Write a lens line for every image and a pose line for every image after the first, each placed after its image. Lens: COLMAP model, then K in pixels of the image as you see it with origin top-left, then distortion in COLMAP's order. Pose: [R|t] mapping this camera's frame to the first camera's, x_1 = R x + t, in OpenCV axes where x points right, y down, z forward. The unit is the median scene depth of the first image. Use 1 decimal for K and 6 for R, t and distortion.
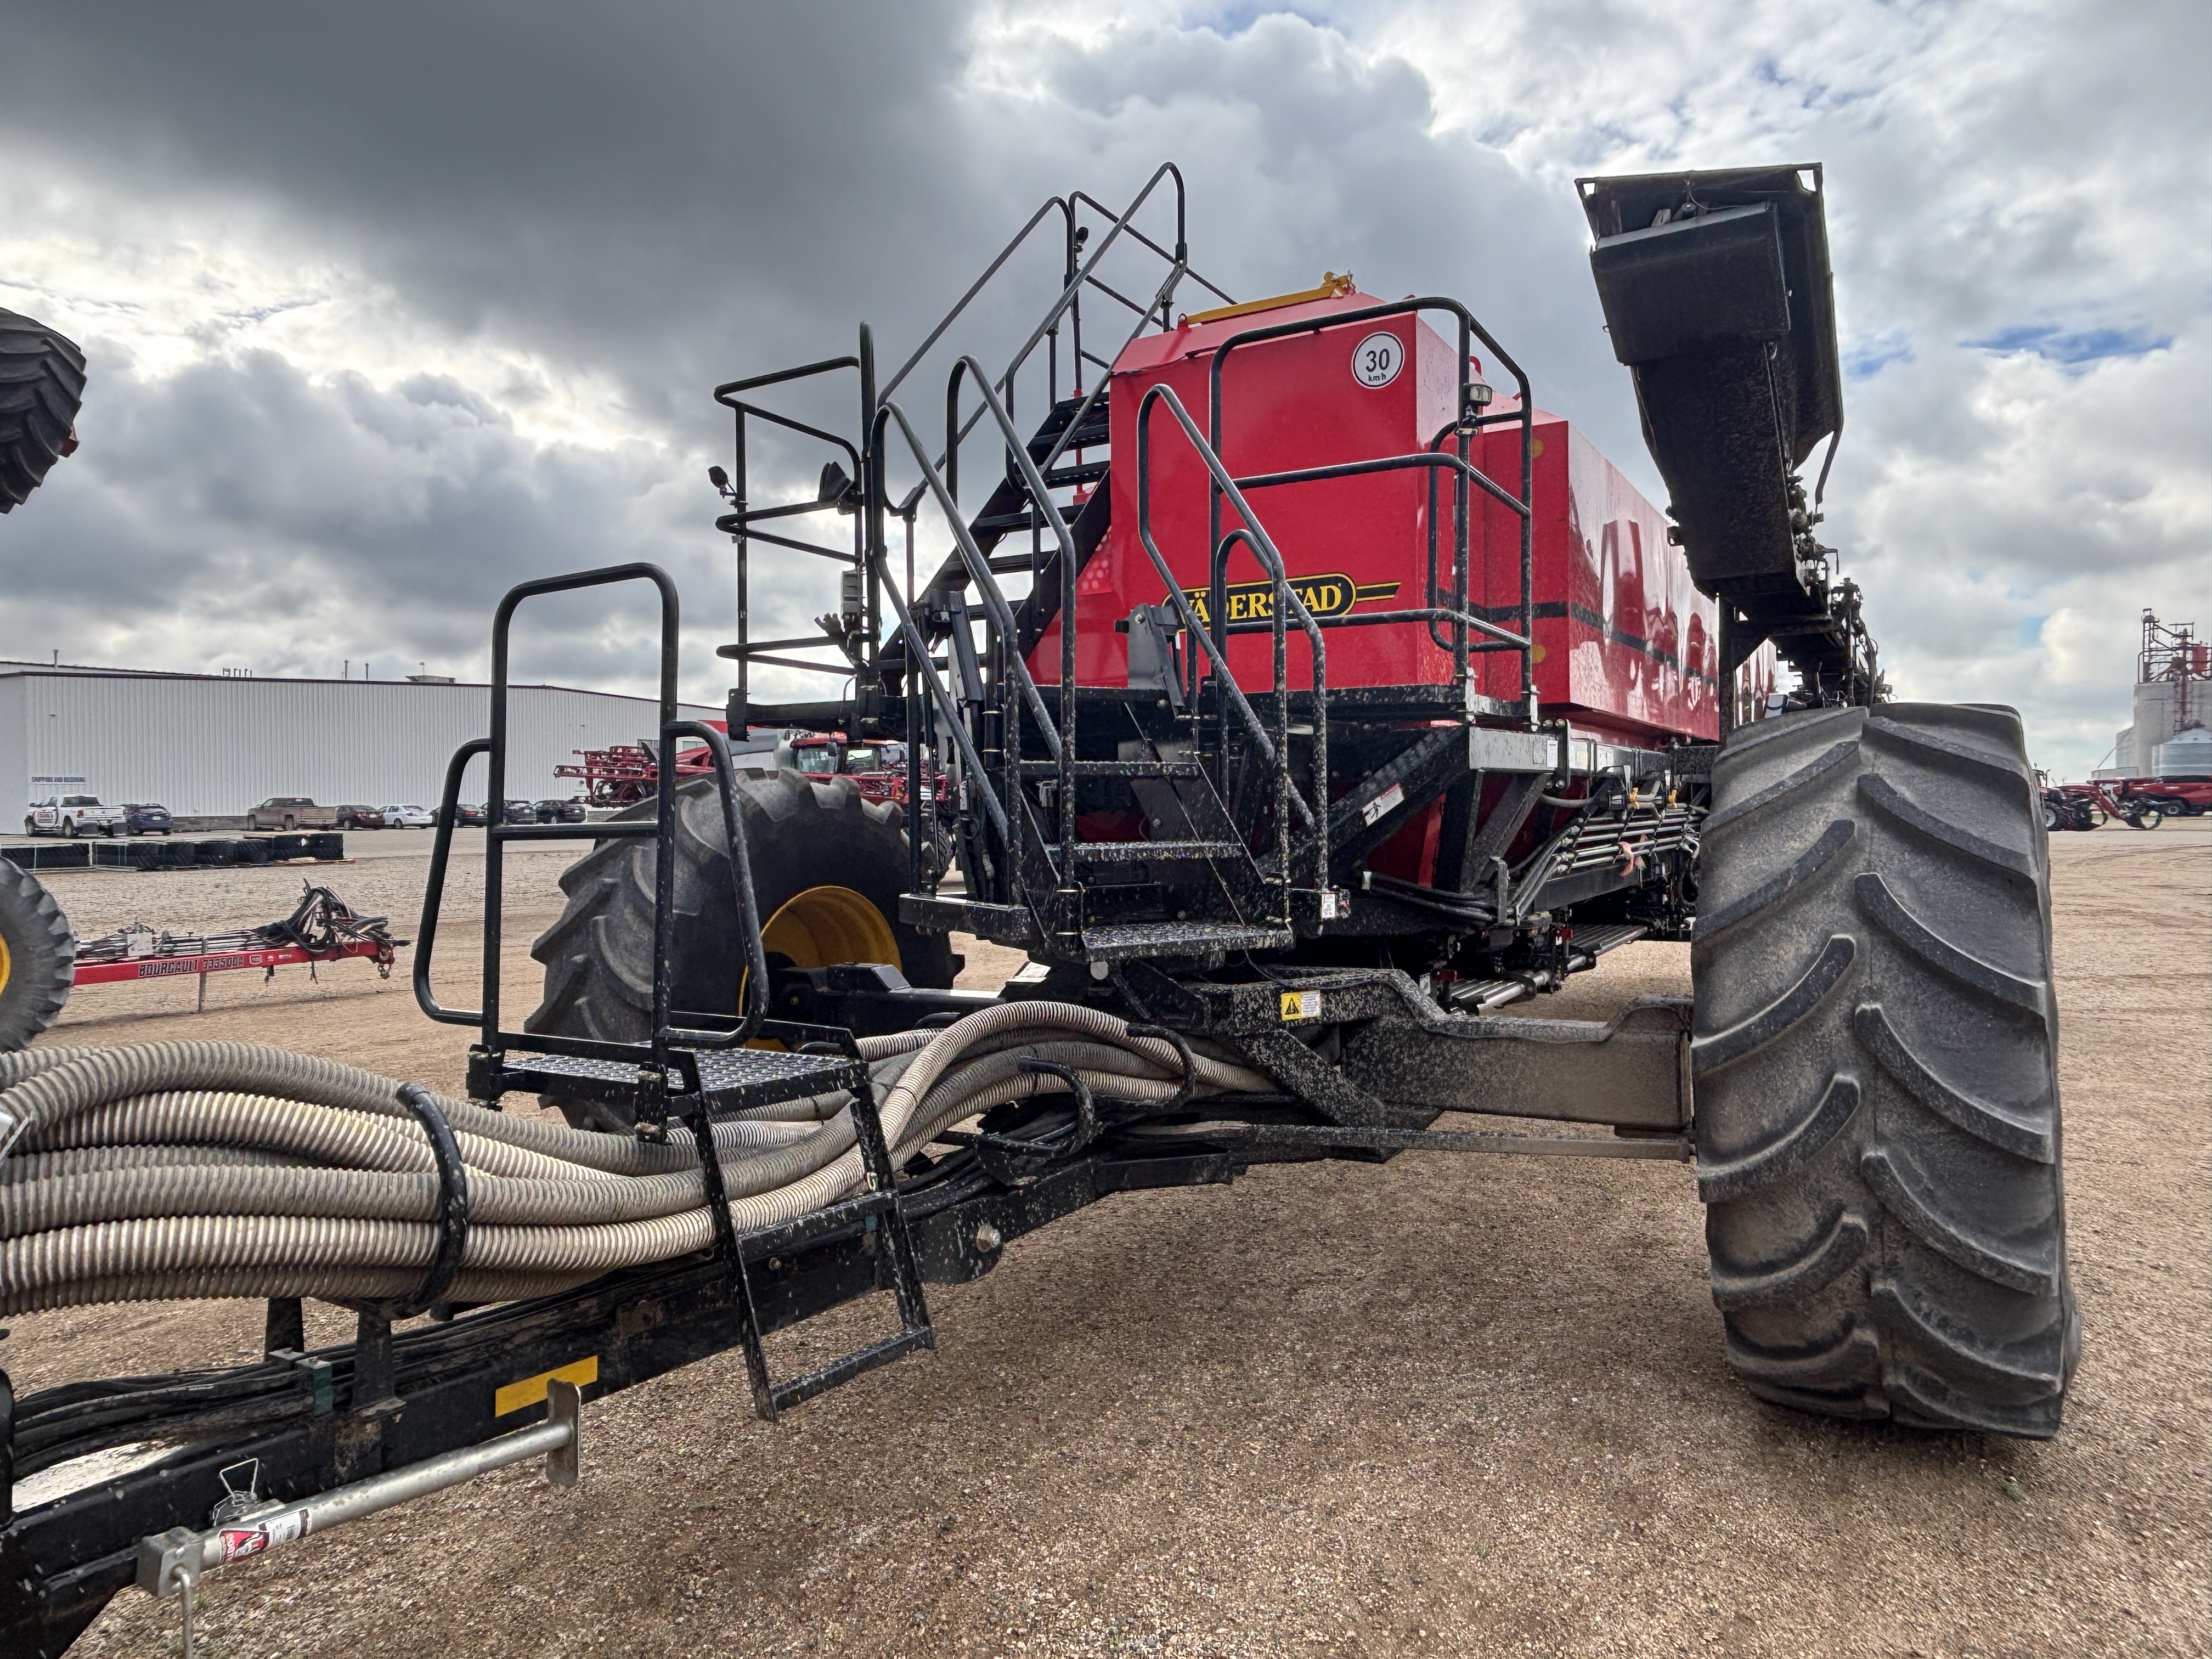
lens RADIAL K [[1380.8, 0, 1103.7], [0, 1380.8, 811.5], [0, 0, 1]] dist [-0.030350, 0.003686]
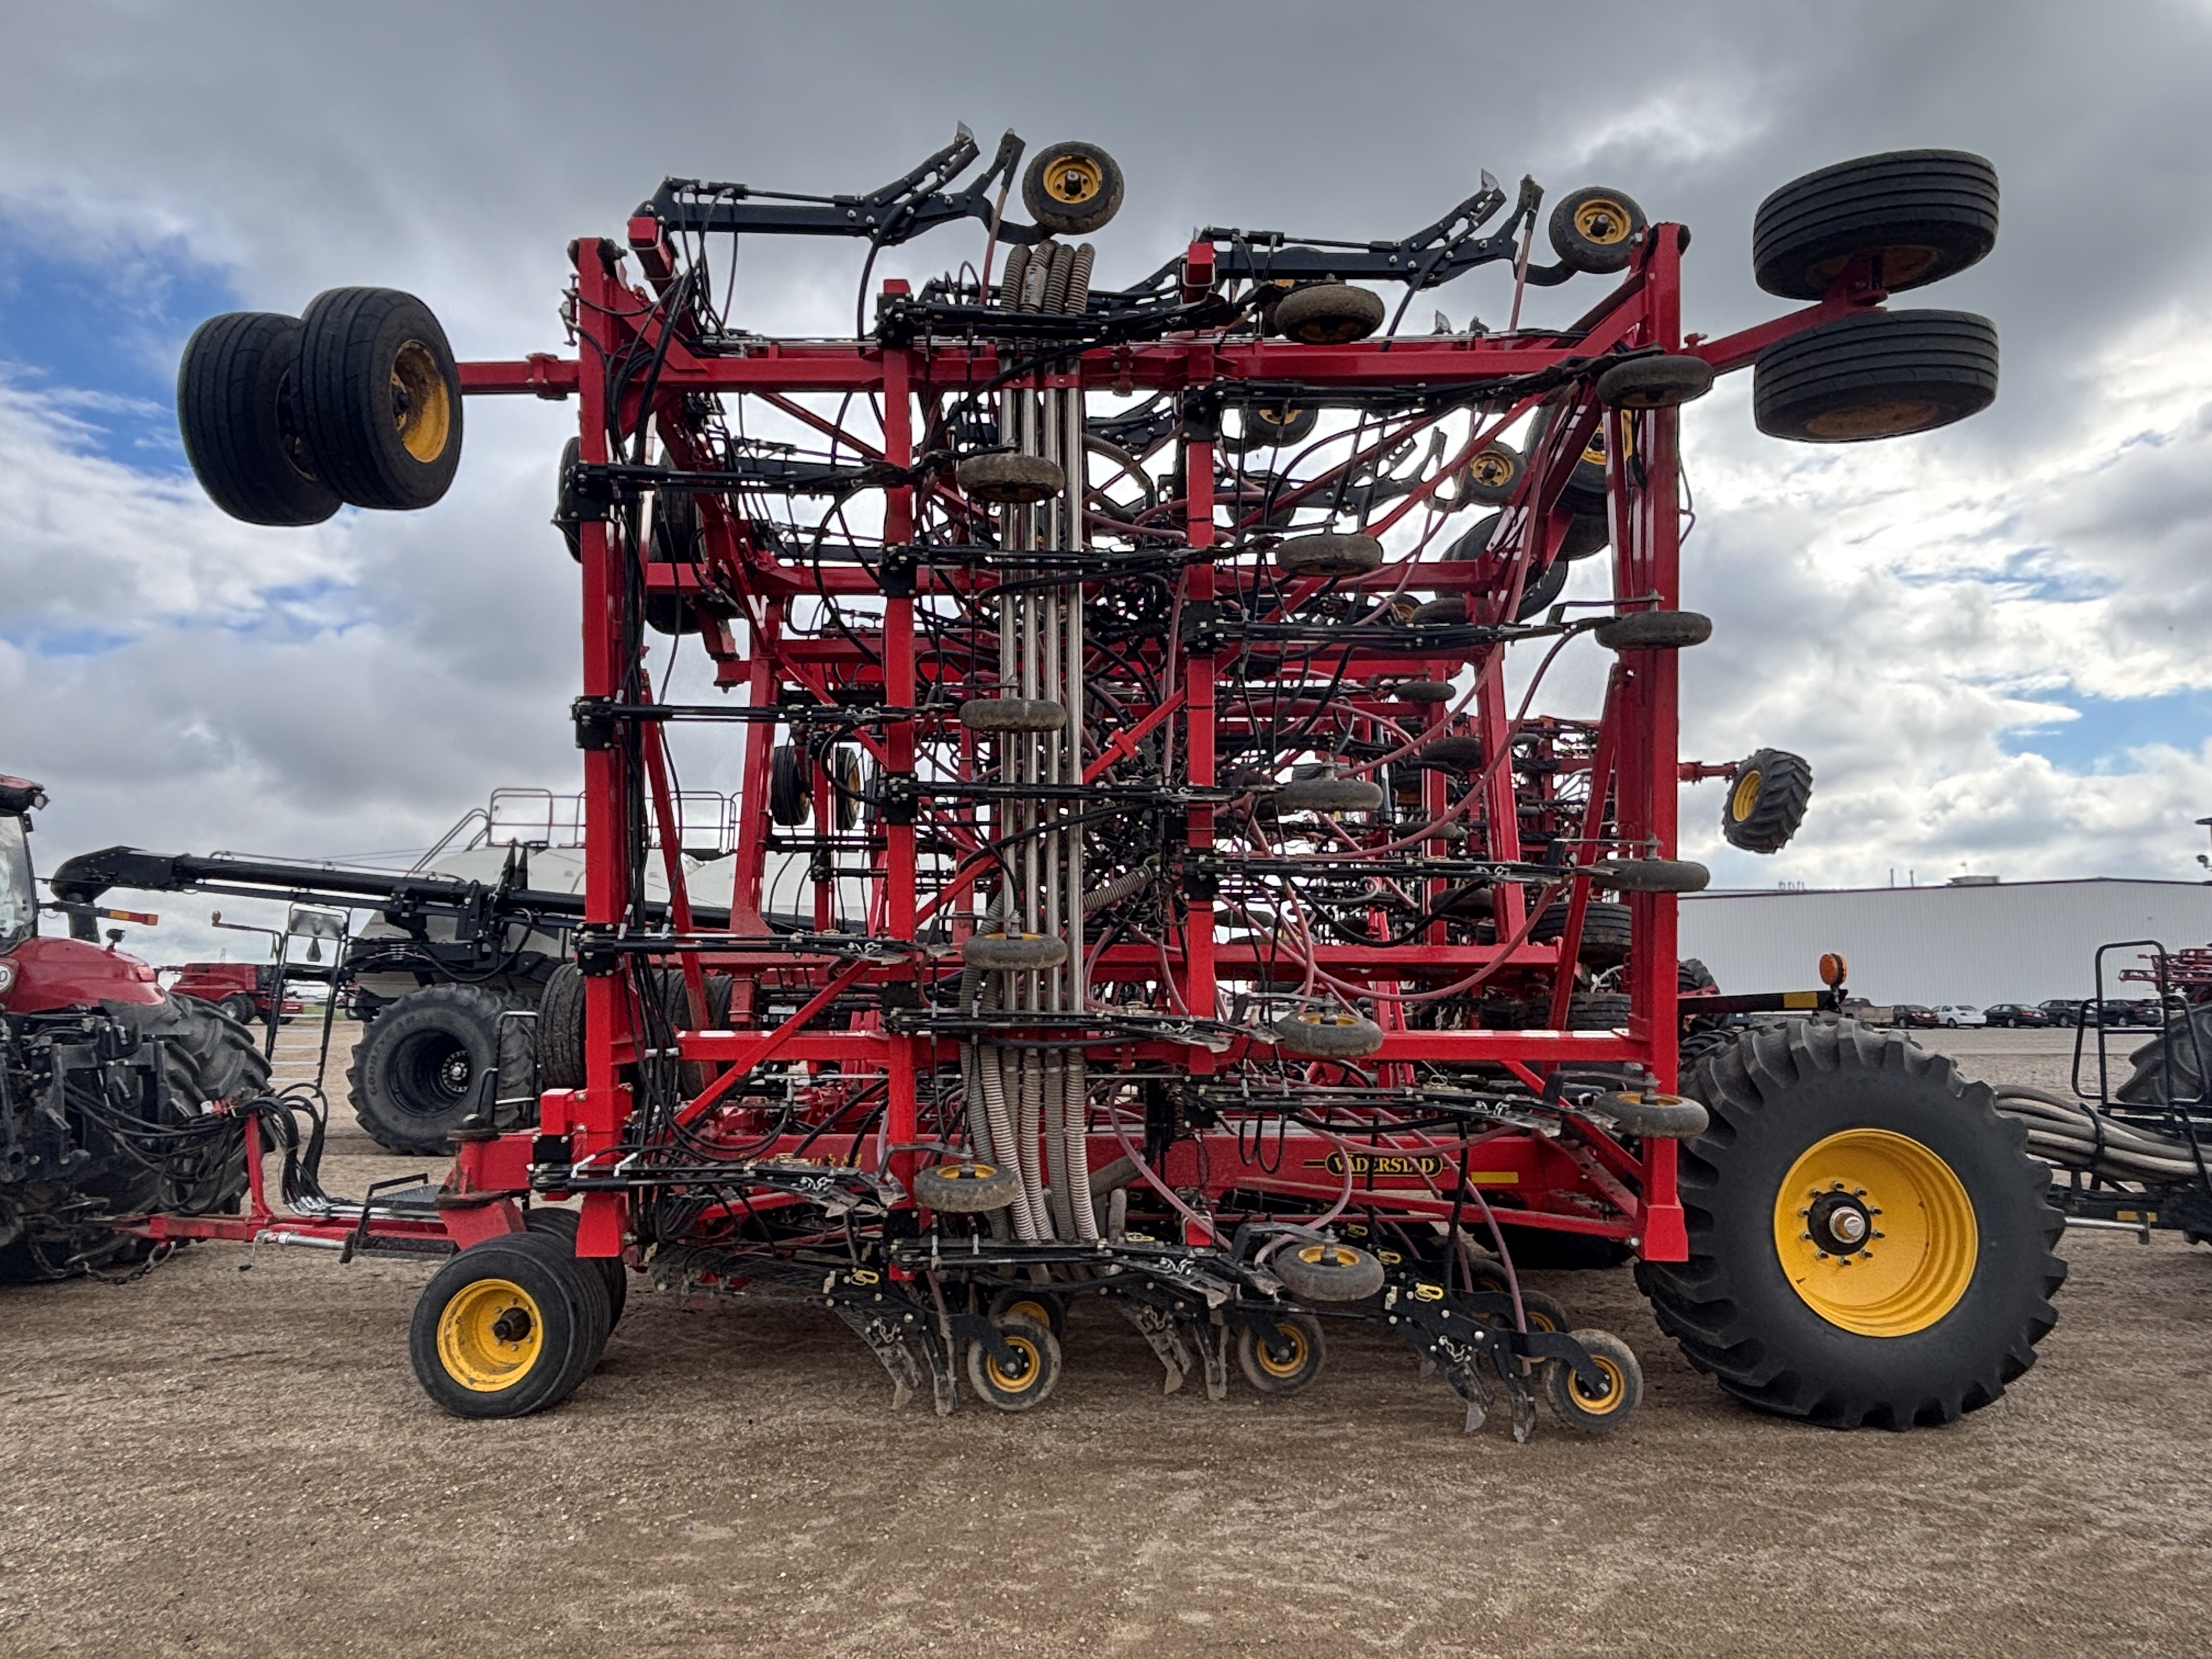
lens RADIAL K [[1380.8, 0, 1103.7], [0, 1380.8, 811.5], [0, 0, 1]] dist [-0.030350, 0.003686]
pose [[0.524454, -0.110084, -0.844292, 0.060137], [-0.011970, 0.990555, -0.136590, -0.001699], [0.851354, 0.081741, 0.518183, -0.150900]]
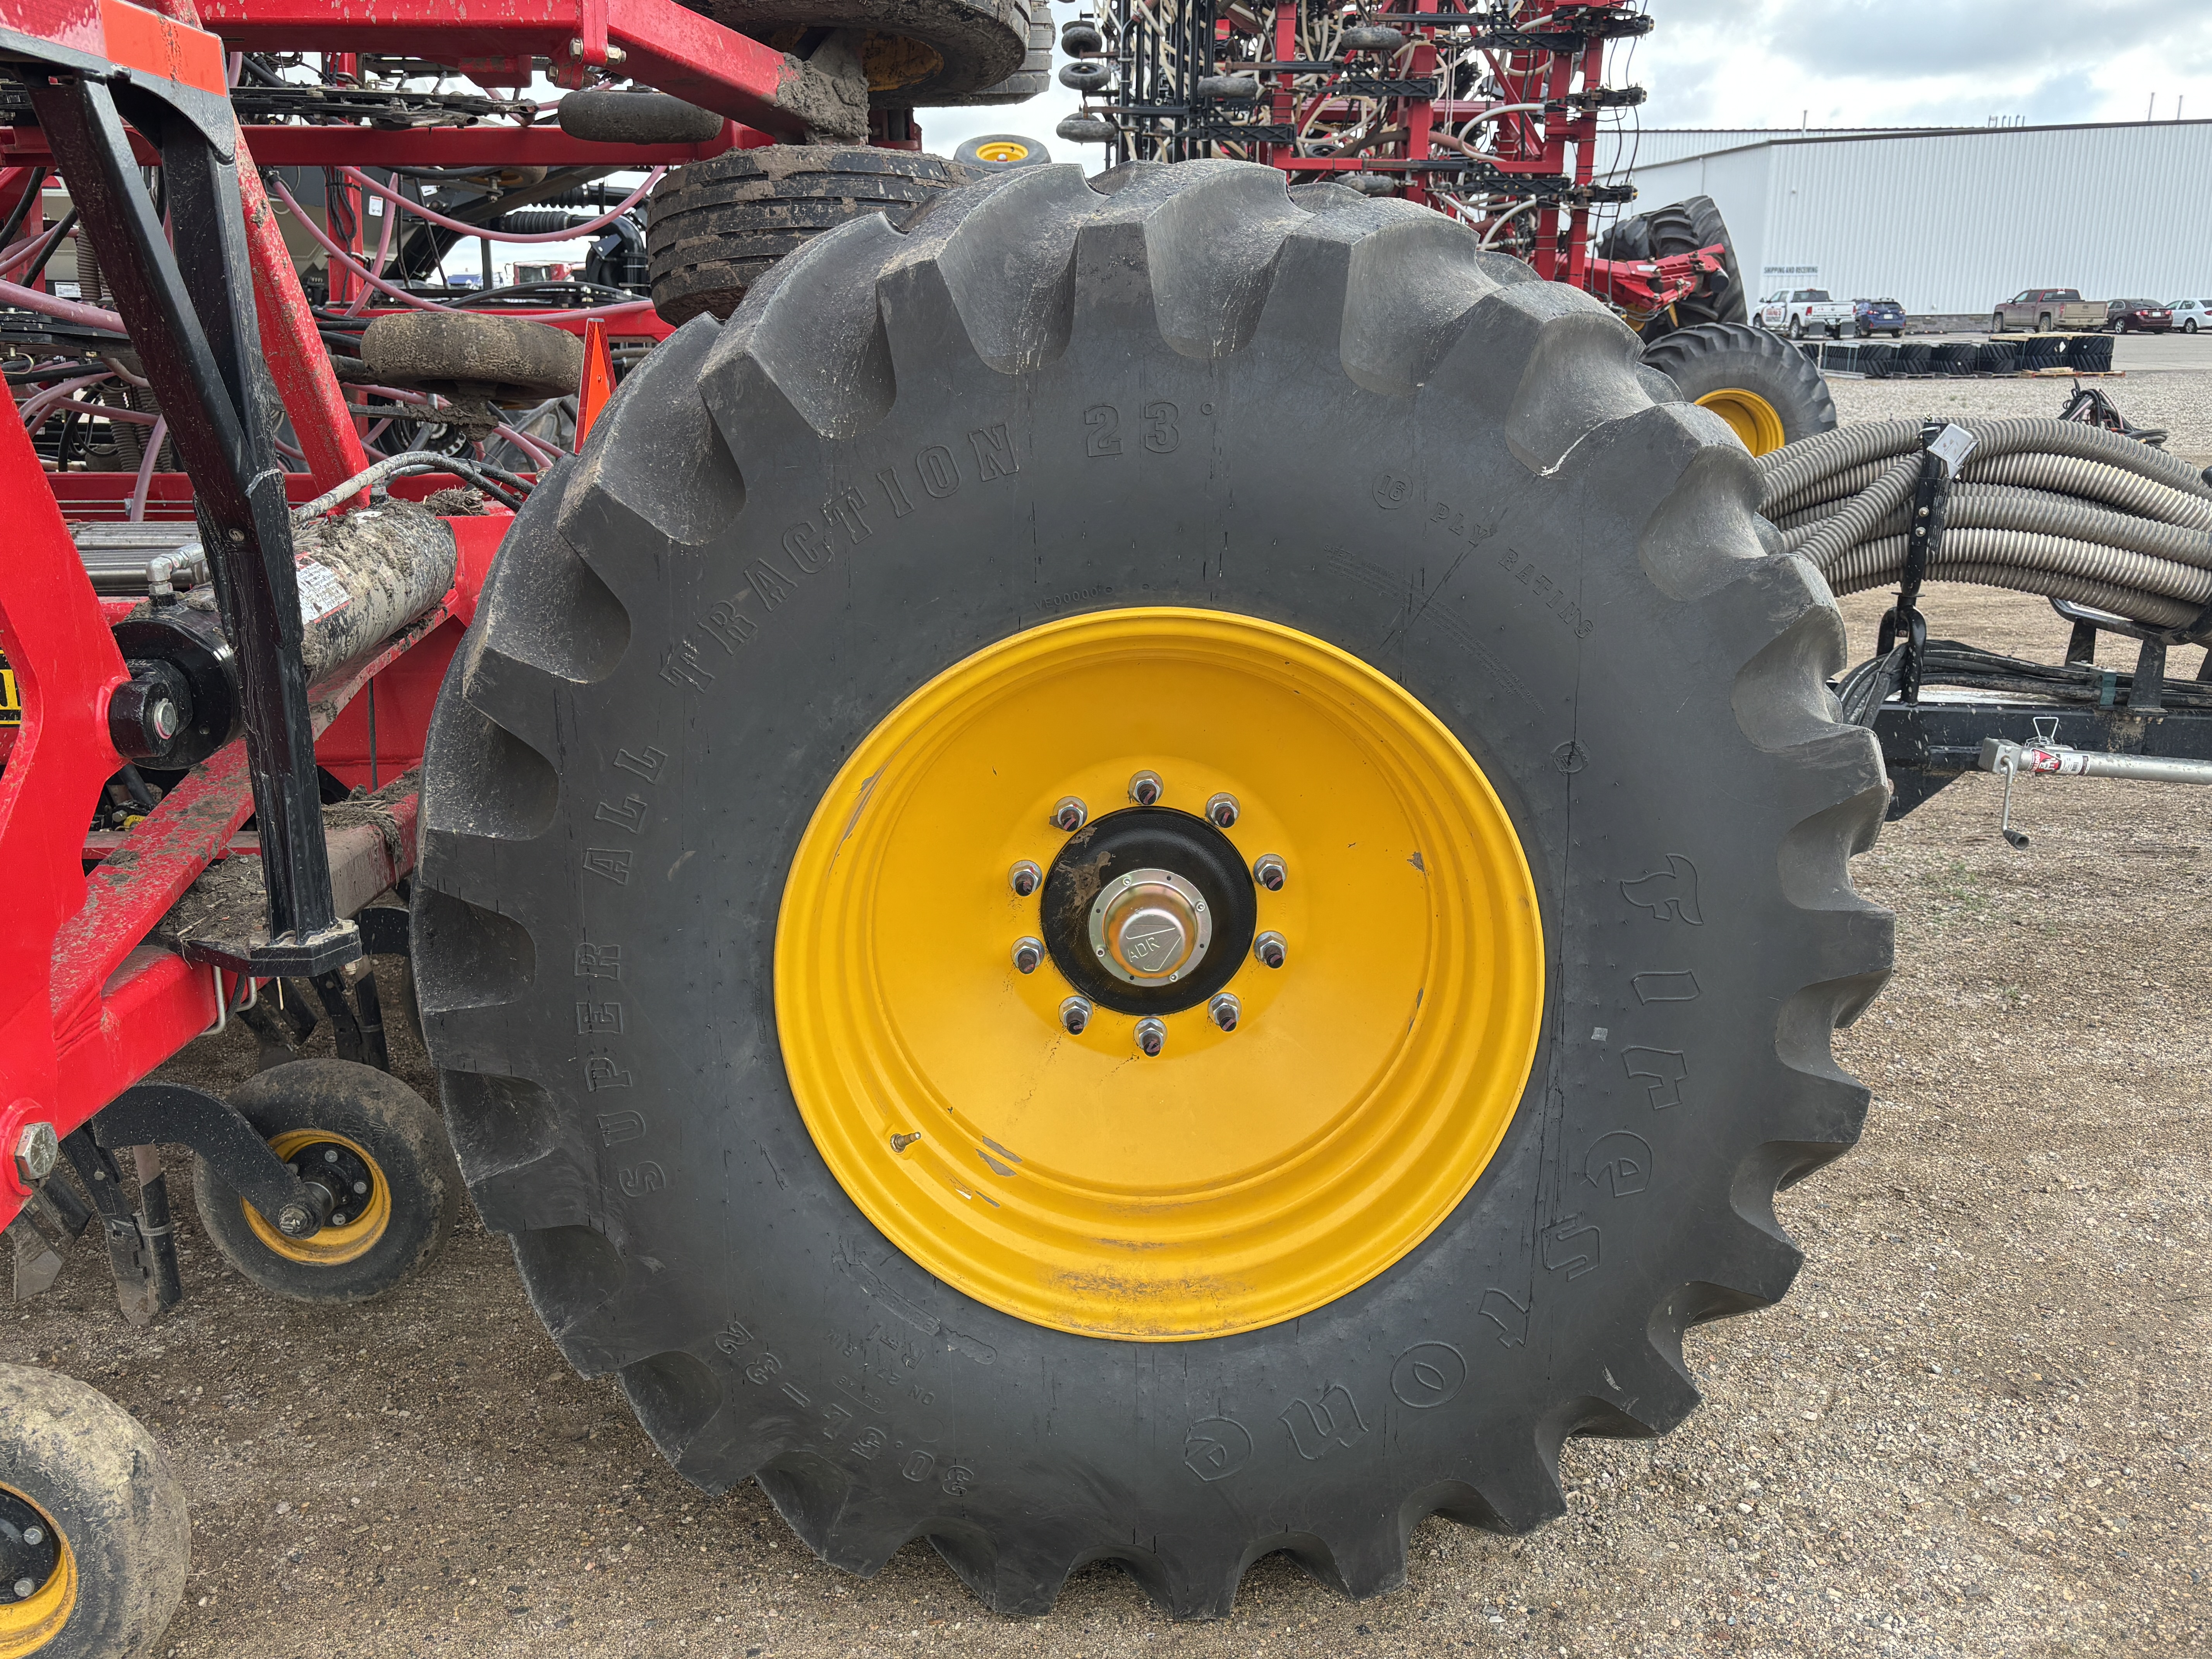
lens RADIAL K [[1823.2, 0, 1106.0], [0, 1823.2, 829.5], [0, 0, 1]] dist [0.000393, -0.003403]
pose [[0.544254, 0.230439, -0.806651, 0.020297], [-0.001161, 0.961740, 0.273960, 0.002859], [0.838920, -0.148167, 0.523698, -0.043003]]
